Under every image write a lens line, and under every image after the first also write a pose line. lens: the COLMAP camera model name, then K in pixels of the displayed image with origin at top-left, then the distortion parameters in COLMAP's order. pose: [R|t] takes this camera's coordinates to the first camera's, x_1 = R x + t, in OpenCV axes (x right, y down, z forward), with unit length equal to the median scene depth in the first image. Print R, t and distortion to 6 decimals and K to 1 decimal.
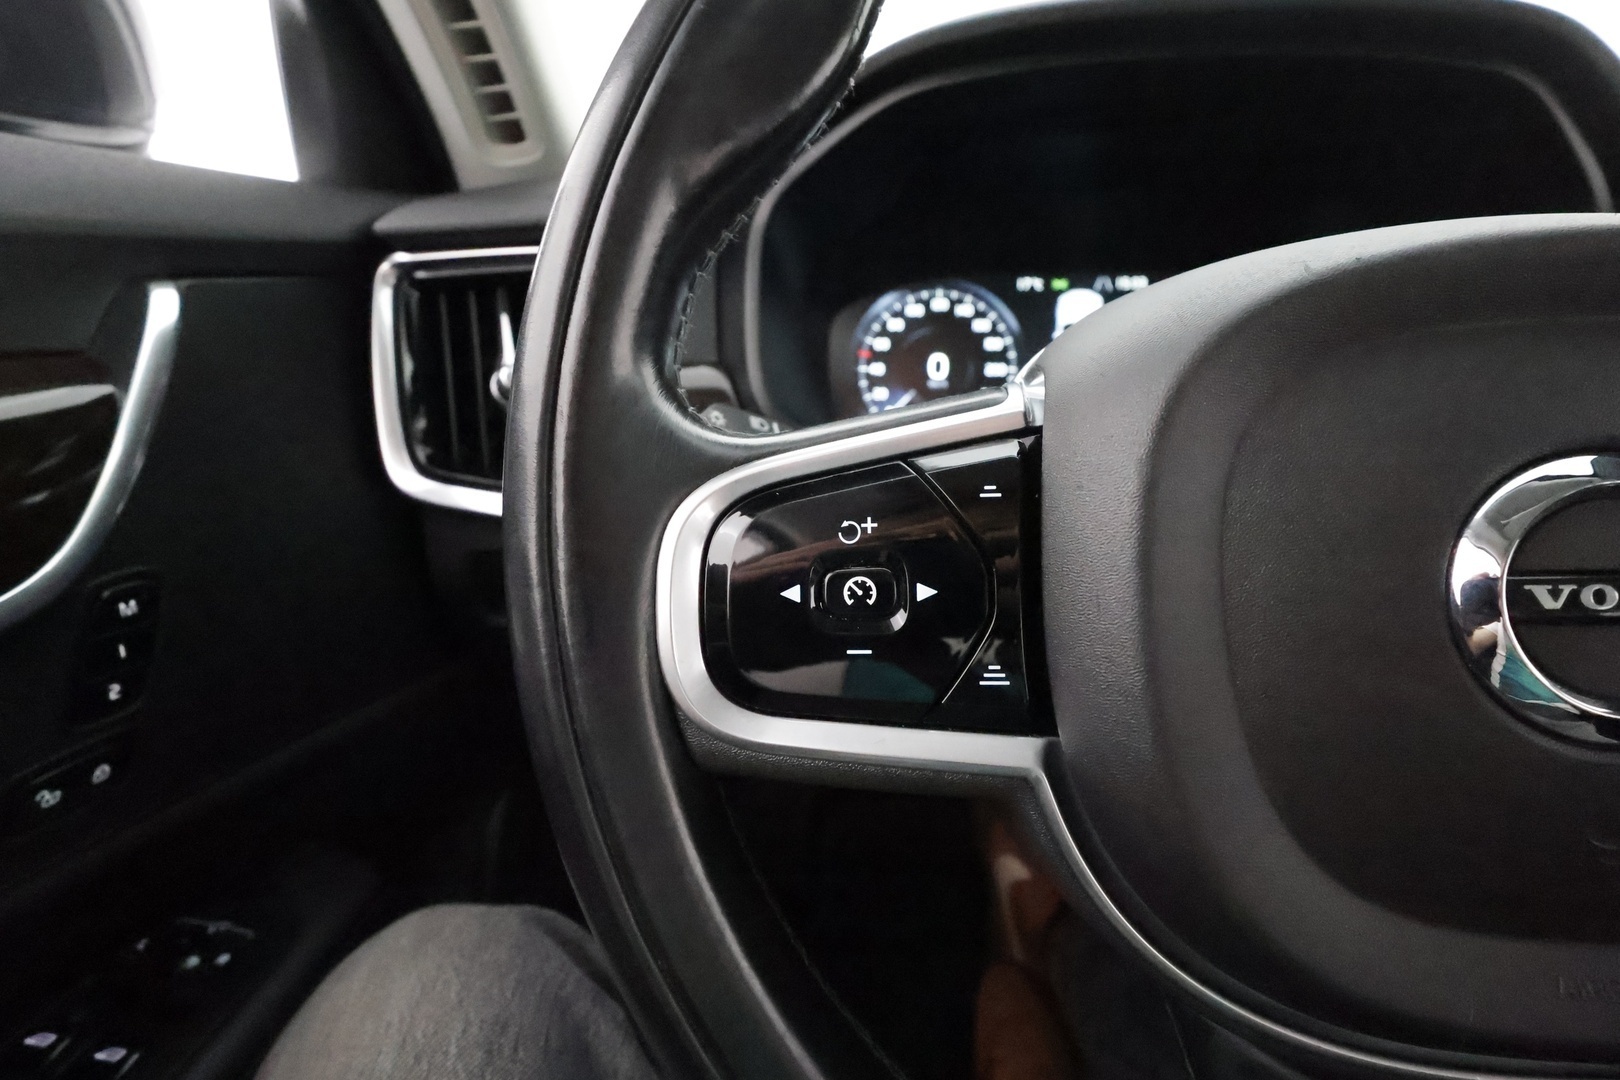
lens RADIAL K [[767.4, 0, 807.1], [0, 767.4, 514.1], [0, 0, 1]] dist [-0.003338, -0.000408]
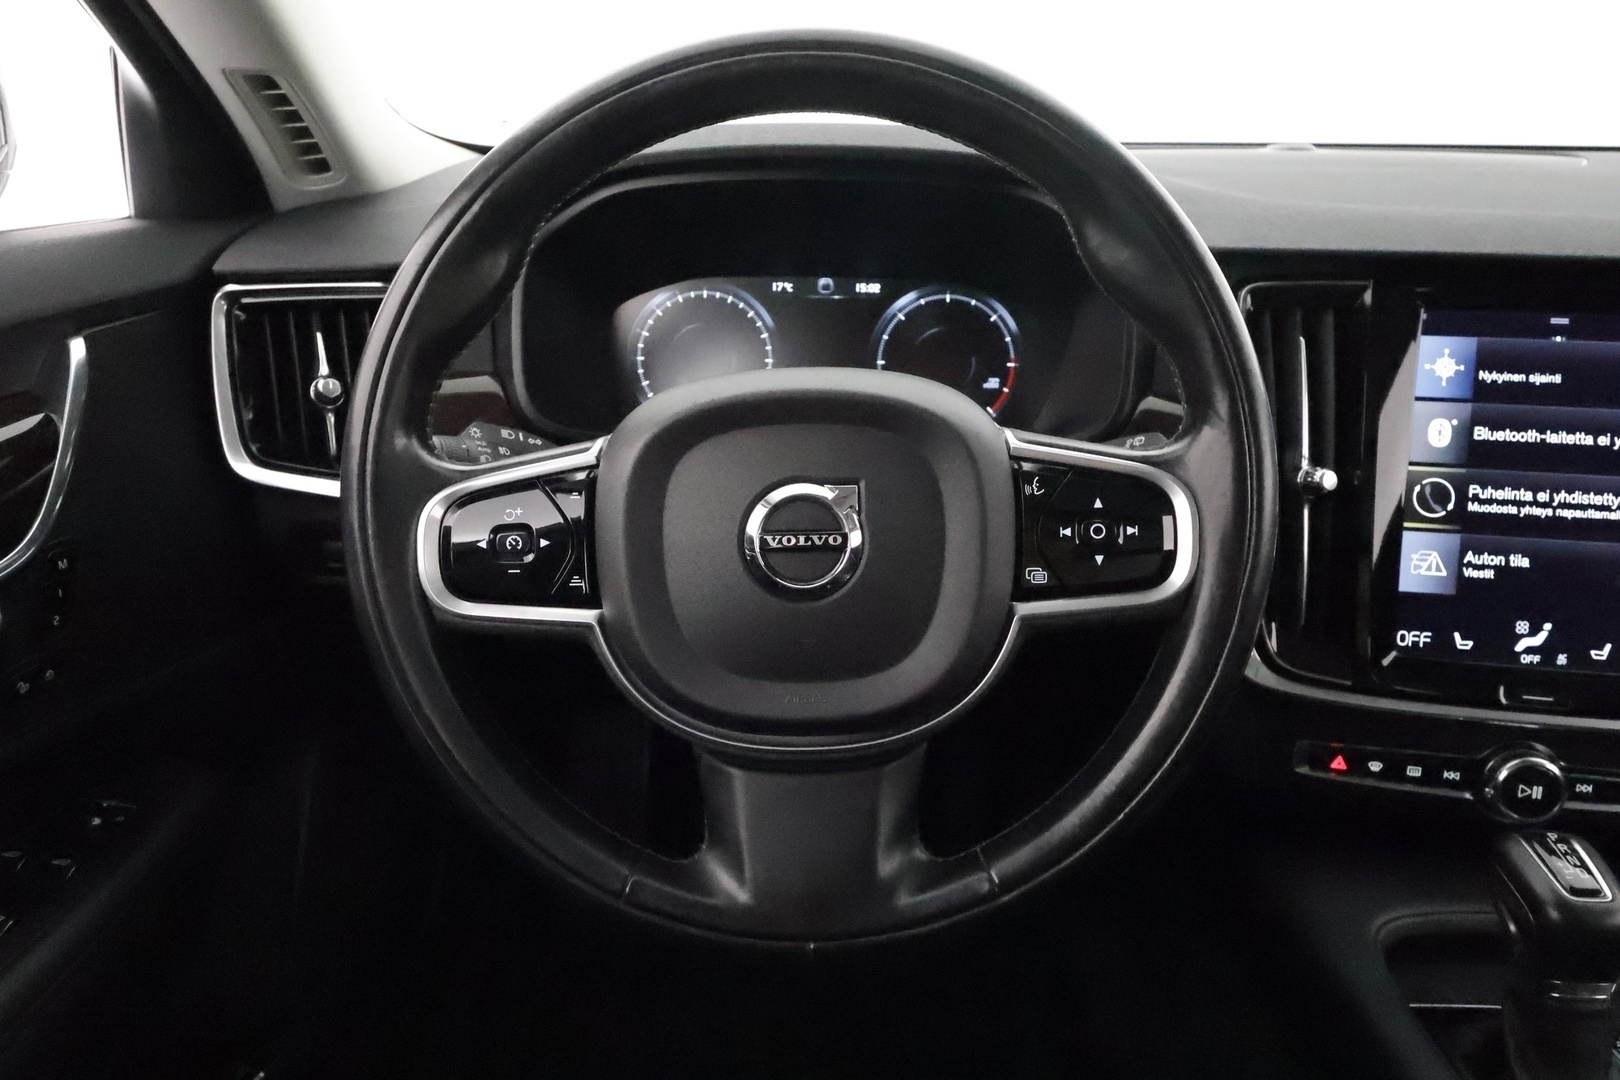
lens RADIAL K [[1081.6, 0, 830.6], [0, 1081.6, 497.8], [0, 0, 1]] dist [-0.001050, -0.004637]
pose [[0.995230, -0.004707, 0.097443, 0.380658], [0.001230, 0.999361, 0.035715, -0.076557], [-0.097549, -0.035425, 0.994600, -1.214464]]
